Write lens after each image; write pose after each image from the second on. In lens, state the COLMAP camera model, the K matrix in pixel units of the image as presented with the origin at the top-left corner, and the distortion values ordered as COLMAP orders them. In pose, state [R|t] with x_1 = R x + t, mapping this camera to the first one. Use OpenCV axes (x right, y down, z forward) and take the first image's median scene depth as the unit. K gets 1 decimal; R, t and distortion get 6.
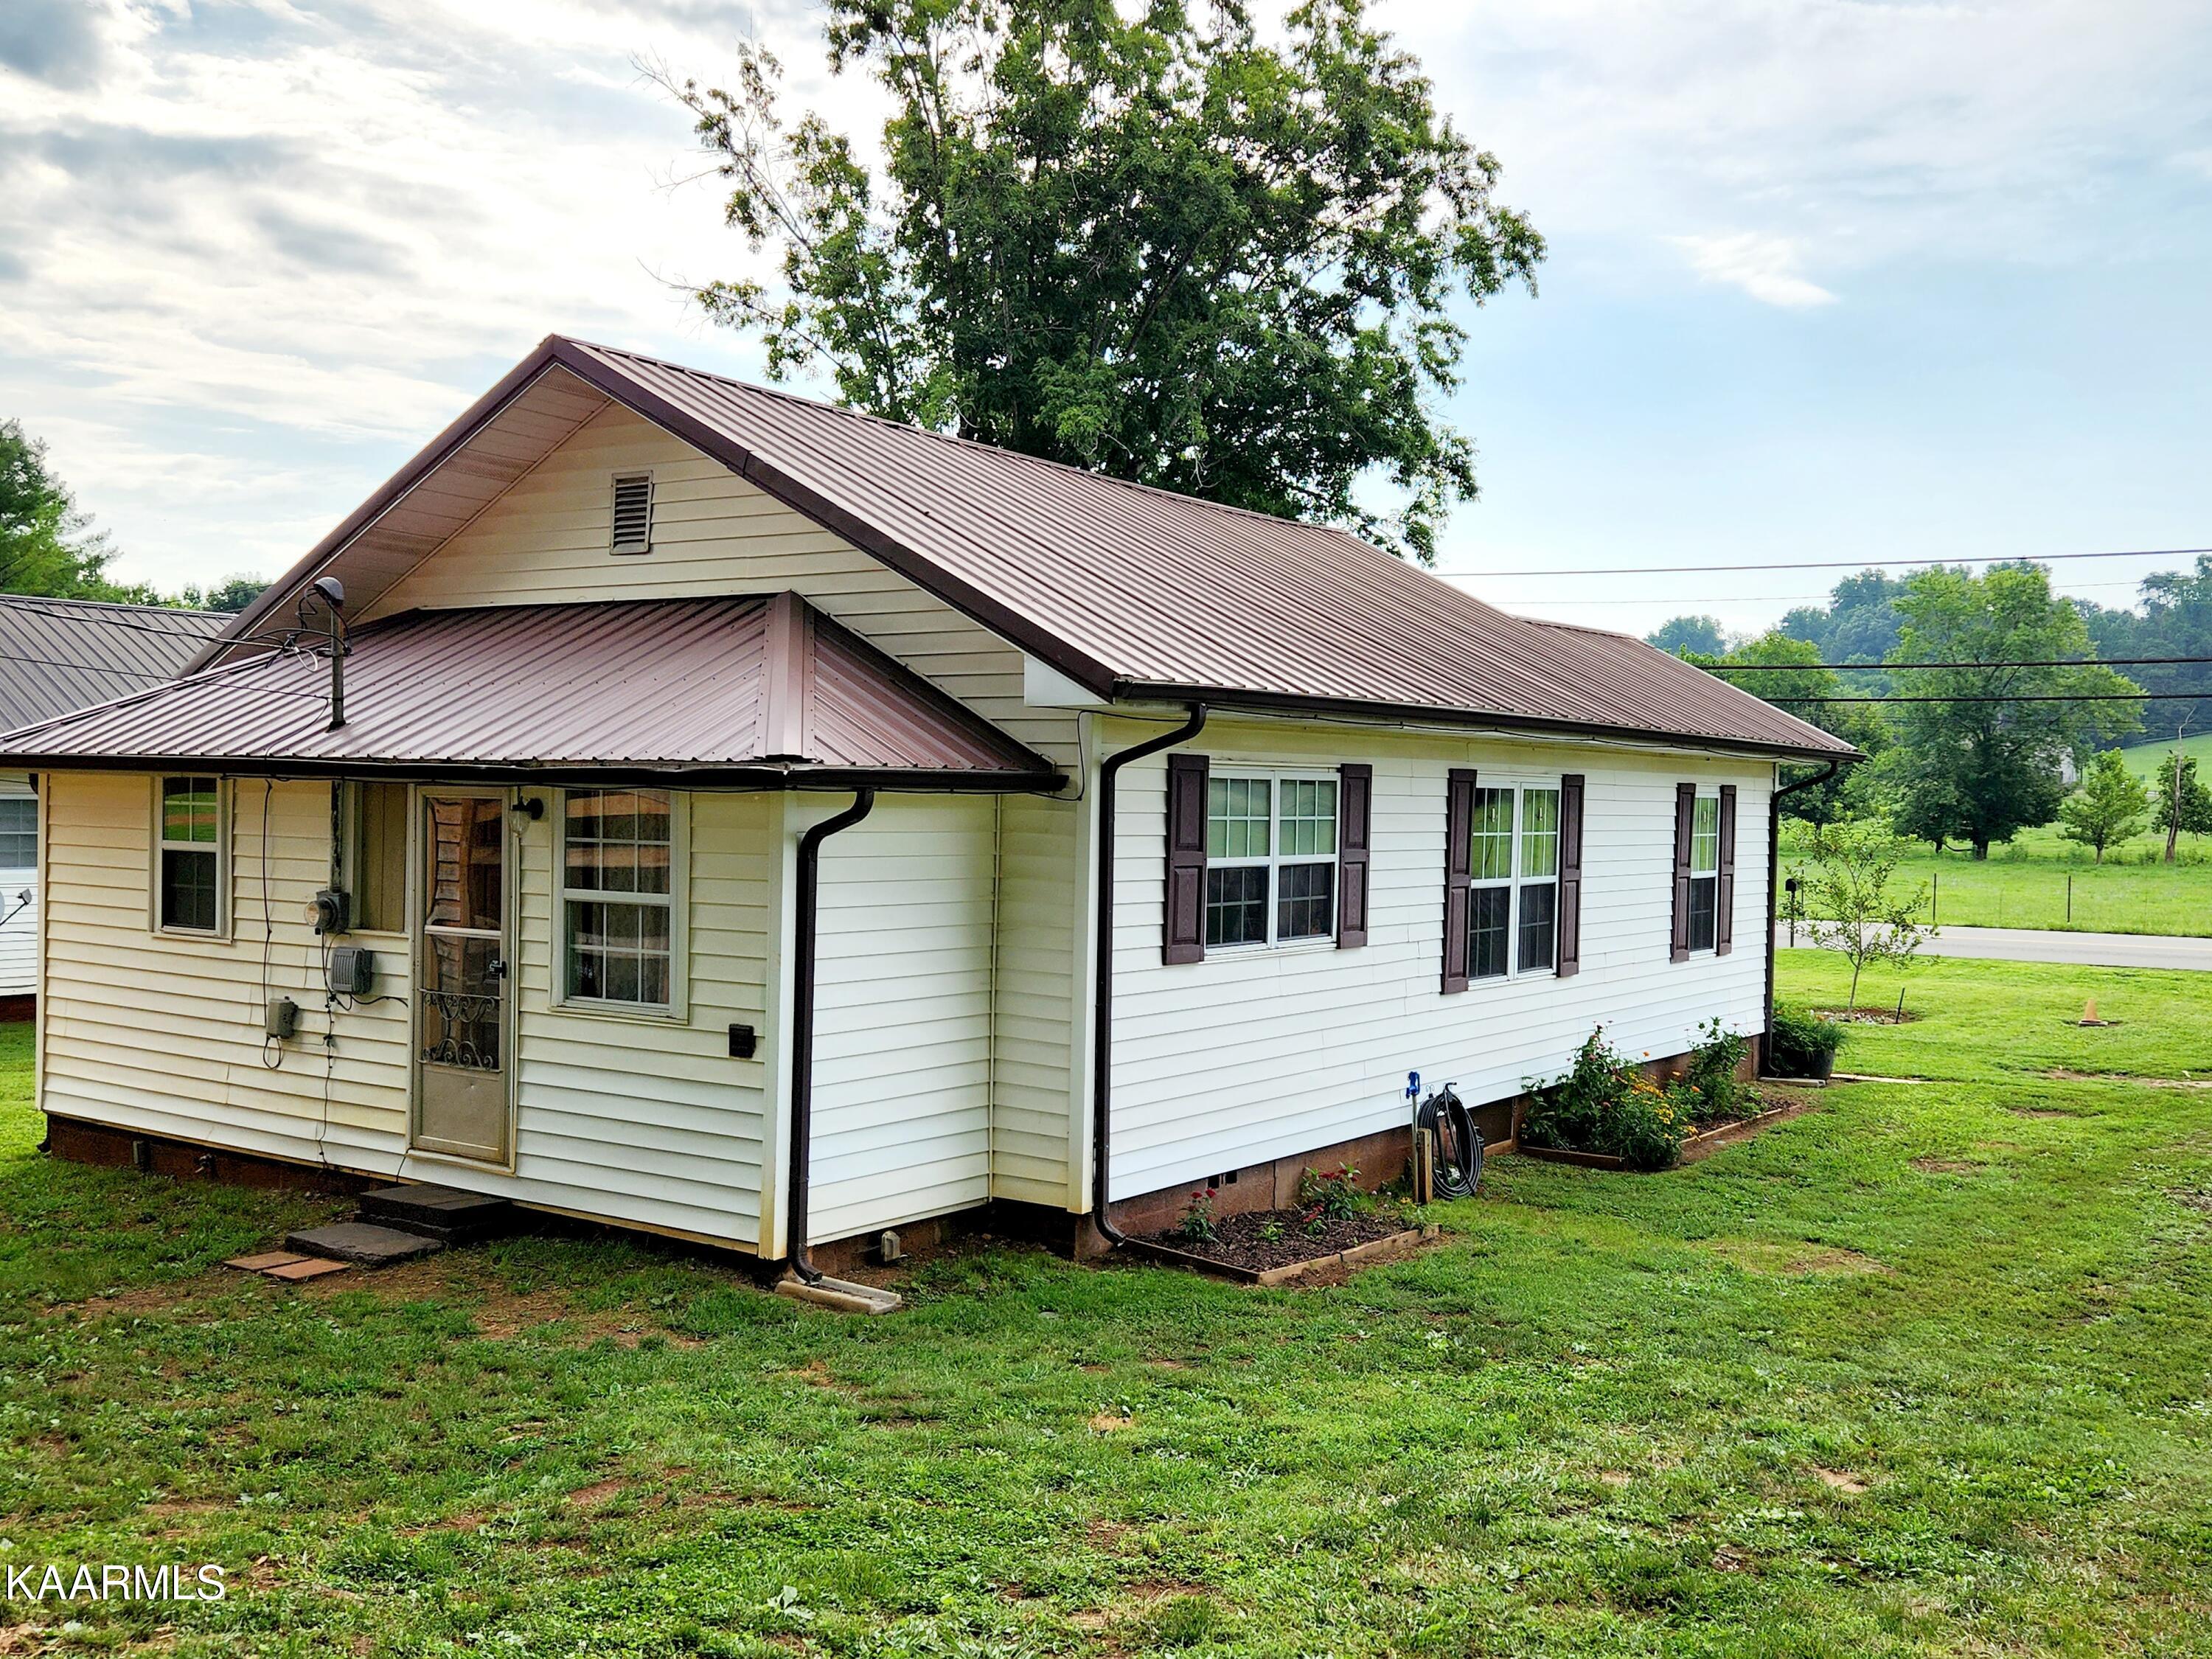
lens RADIAL K [[2088.7, 0, 1106.0], [0, 2088.7, 829.5], [0, 0, 1]] dist [0.097735, -0.113377]
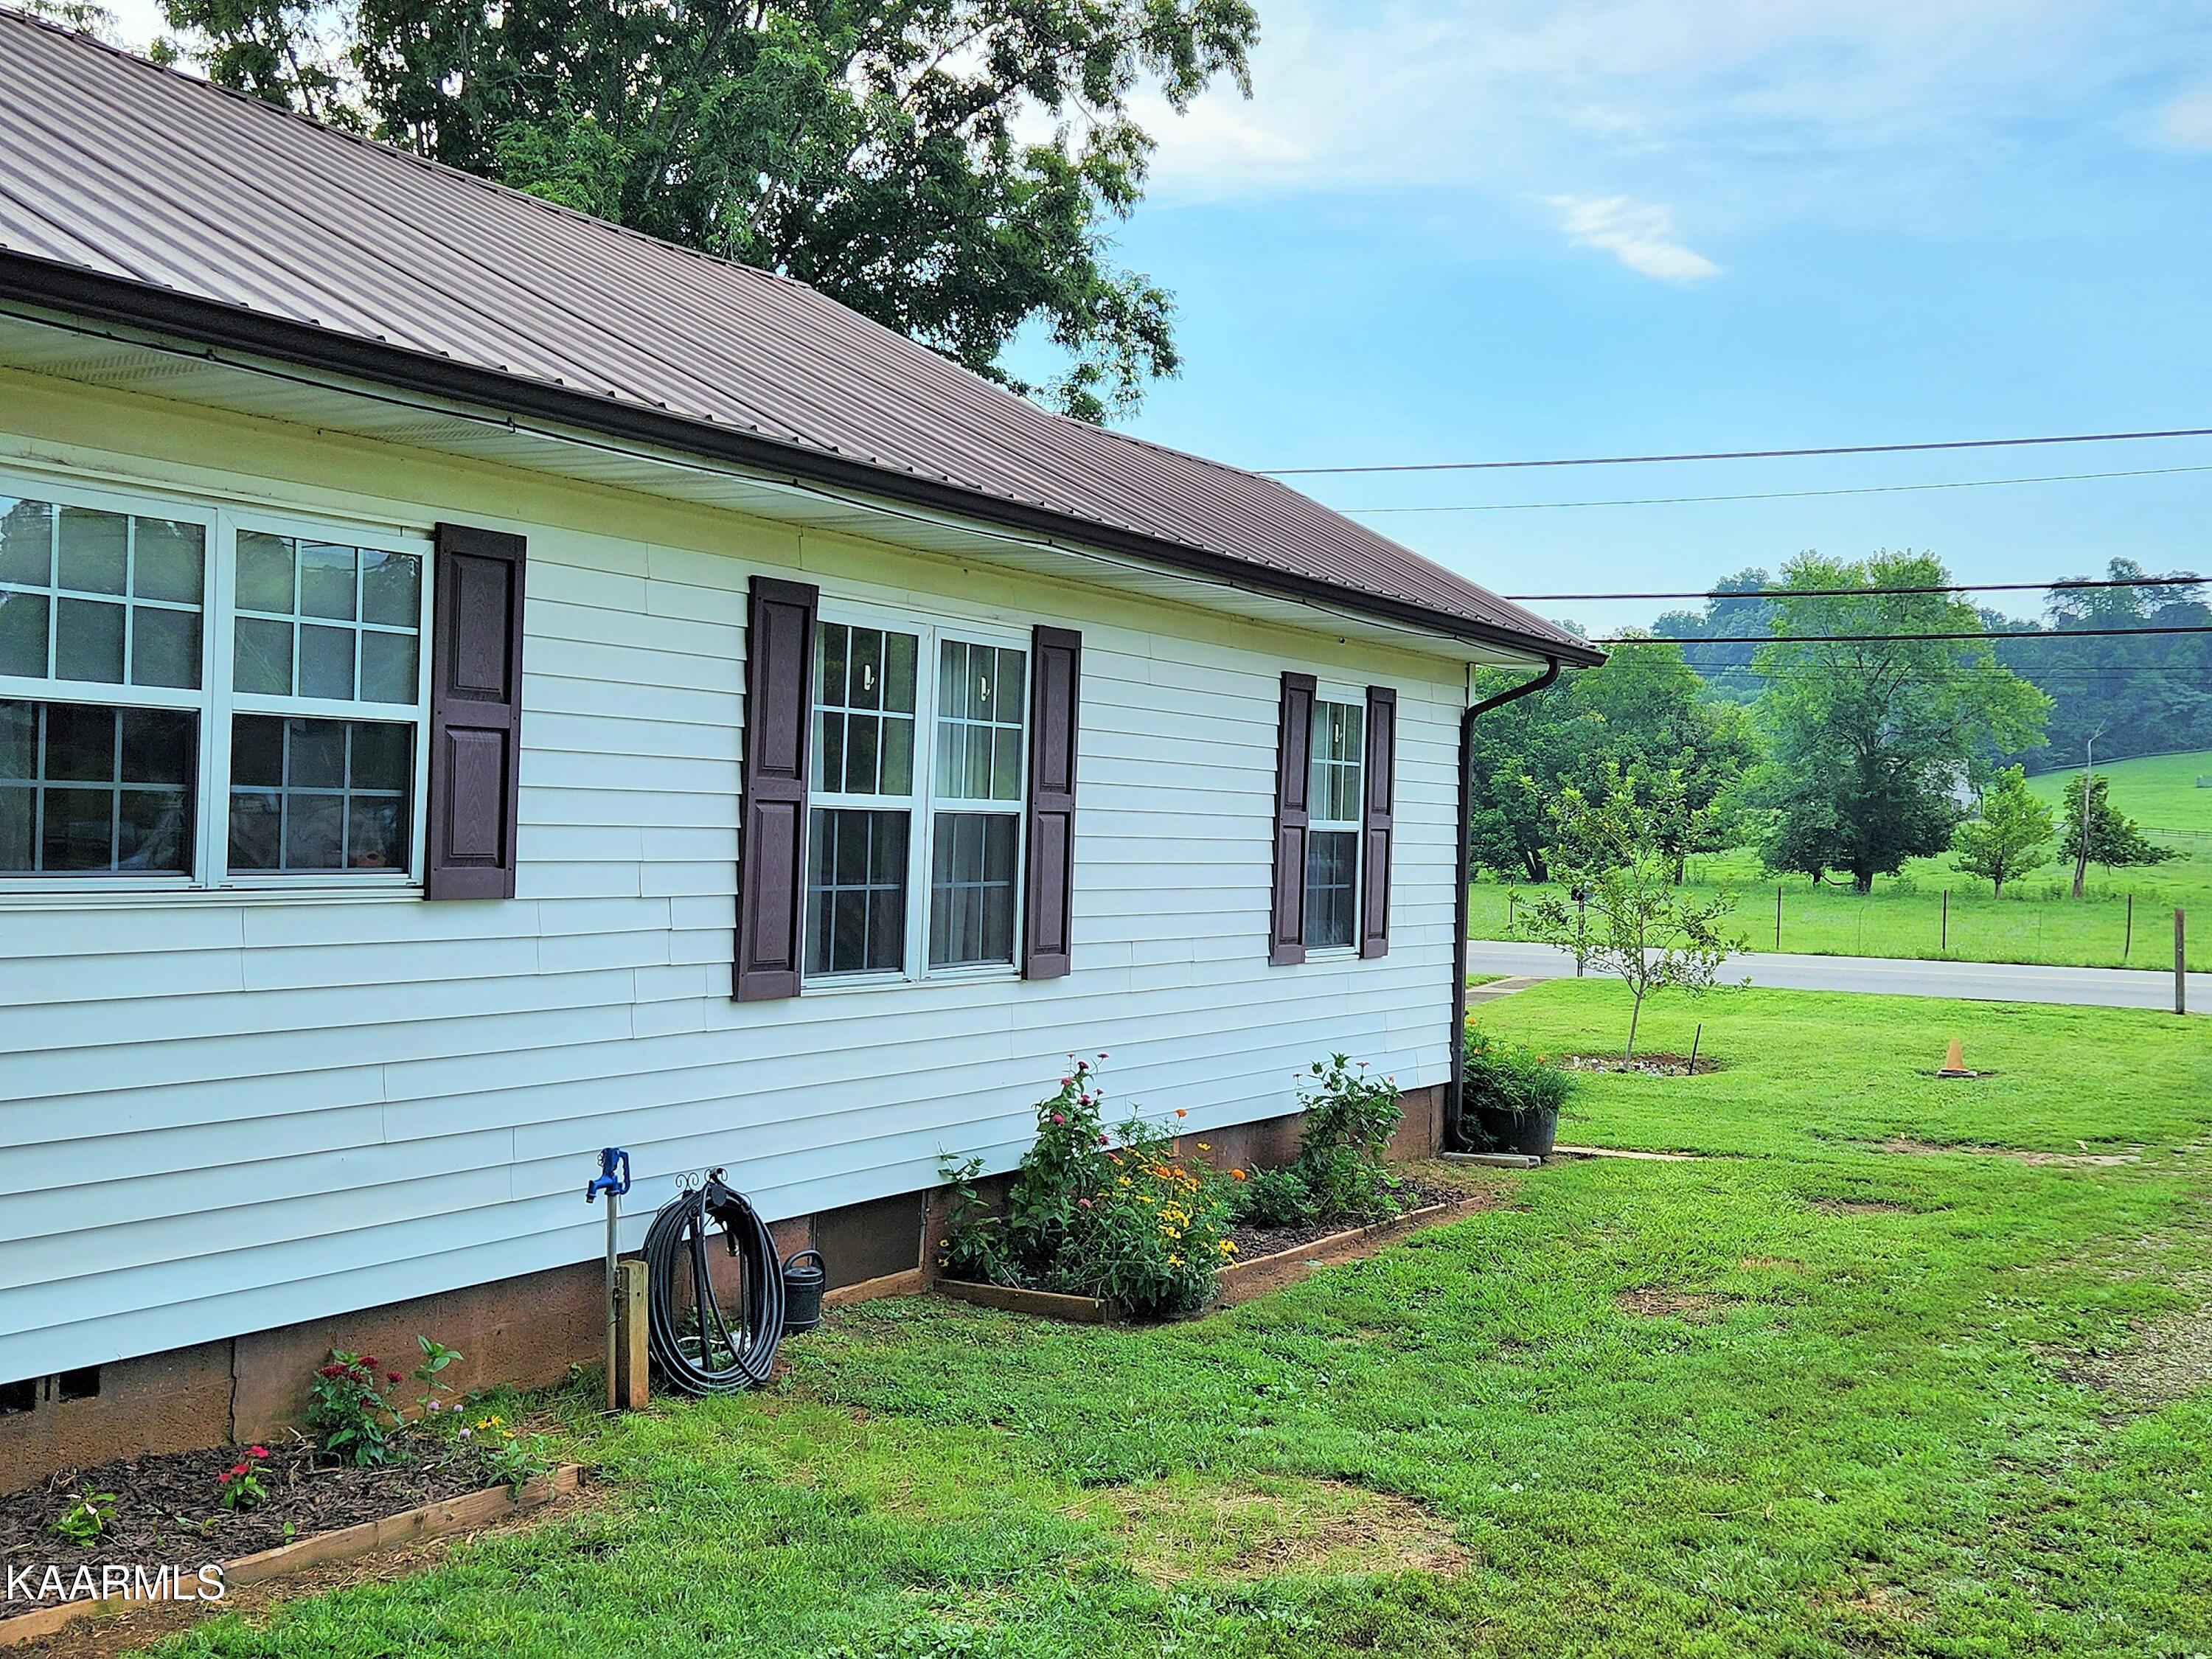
lens RADIAL K [[2432.6, 0, 1106.0], [0, 2432.6, 829.5], [0, 0, 1]] dist [0.079616, -0.008230]
pose [[0.996197, 0.007254, 0.086826, 0.107495], [-0.005881, 0.999854, -0.016060, 0.023912], [-0.086930, 0.015489, 0.996094, 0.201888]]
